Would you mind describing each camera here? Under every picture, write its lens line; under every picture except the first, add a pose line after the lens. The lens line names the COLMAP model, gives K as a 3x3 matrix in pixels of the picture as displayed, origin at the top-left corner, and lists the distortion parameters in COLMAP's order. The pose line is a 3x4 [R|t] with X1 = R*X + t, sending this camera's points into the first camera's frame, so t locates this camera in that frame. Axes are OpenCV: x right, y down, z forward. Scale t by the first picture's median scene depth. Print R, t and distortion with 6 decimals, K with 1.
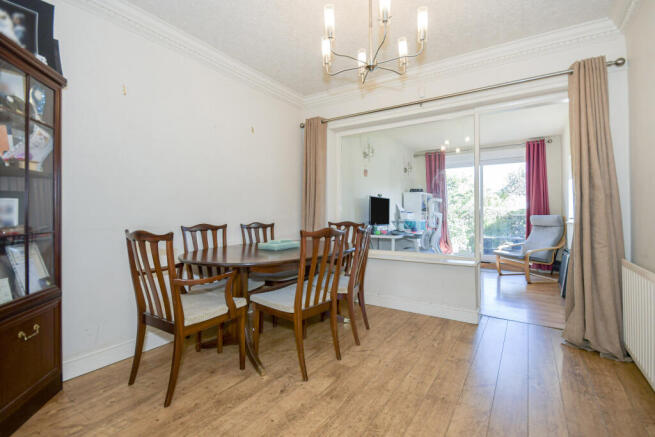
lens RADIAL K [[291.0, 0, 325.7], [0, 291.0, 207.3], [0, 0, 1]] dist [0.000989, 0.000095]
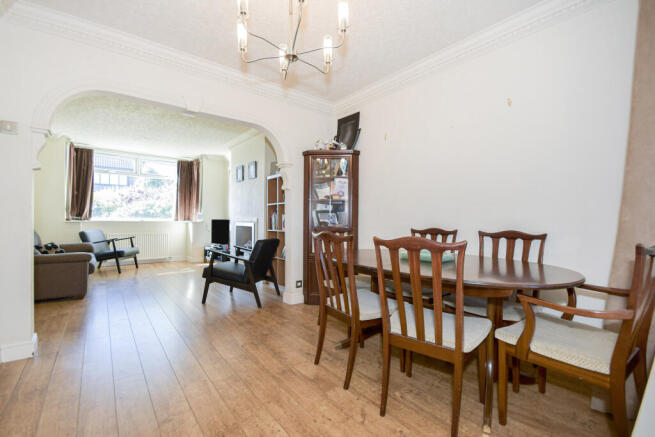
lens RADIAL K [[295.5, 0, 324.6], [0, 295.5, 219.7], [0, 0, 1]] dist [0.003440, 0.000559]
pose [[-0.301578, 0.006841, -0.953417, 0.817890], [0.004886, 0.999972, 0.005629, 0.027147], [0.953429, -0.002961, -0.301603, 1.120991]]
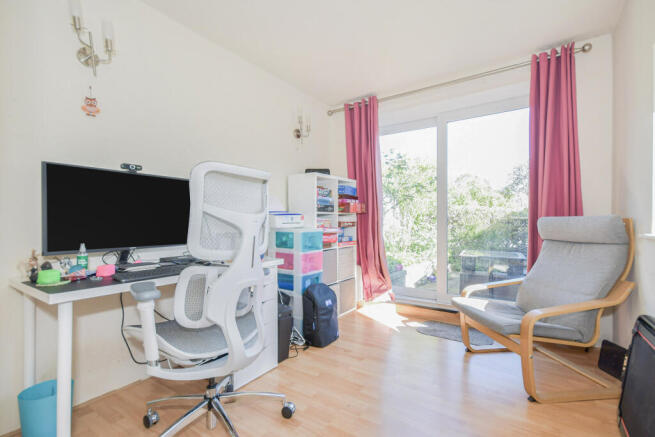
lens RADIAL K [[295.5, 0, 324.6], [0, 295.5, 219.7], [0, 0, 1]] dist [0.003440, 0.000559]
pose [[0.999798, -0.008858, -0.018027, 0.390499], [0.009313, 0.999636, 0.025323, 0.017150], [0.017796, -0.025485, 0.999517, 0.551102]]
